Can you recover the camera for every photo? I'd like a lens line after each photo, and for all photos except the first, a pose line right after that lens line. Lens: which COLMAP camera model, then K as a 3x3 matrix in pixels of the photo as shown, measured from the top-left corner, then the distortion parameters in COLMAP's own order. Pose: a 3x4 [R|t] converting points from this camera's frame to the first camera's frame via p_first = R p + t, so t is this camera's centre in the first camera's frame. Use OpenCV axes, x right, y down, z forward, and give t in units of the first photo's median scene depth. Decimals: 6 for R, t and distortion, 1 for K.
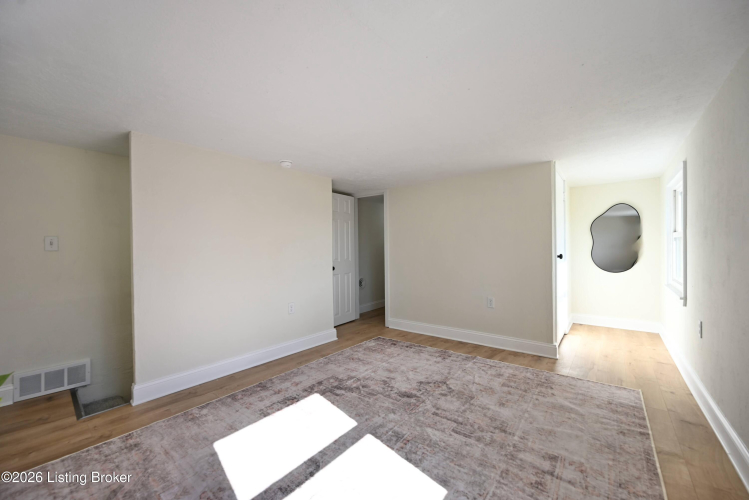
lens RADIAL K [[293.4, 0, 375.0], [0, 293.4, 247.5], [0, 0, 1]] dist [-0.003031, 0.000648]
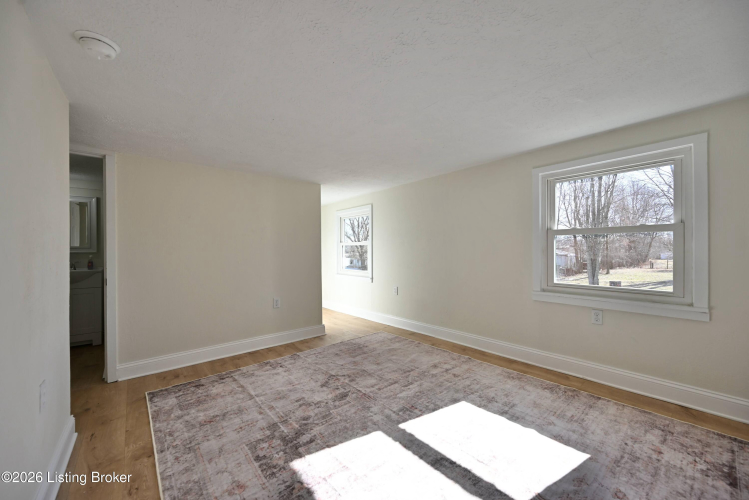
lens RADIAL K [[293.4, 0, 375.9], [0, 293.4, 254.1], [0, 0, 1]] dist [-0.003031, 0.000648]
pose [[0.189001, -0.000091, 0.981977, -0.762747], [0.000717, 1.000000, -0.000046, 0.022482], [-0.981977, 0.000713, 0.189001, 0.637519]]
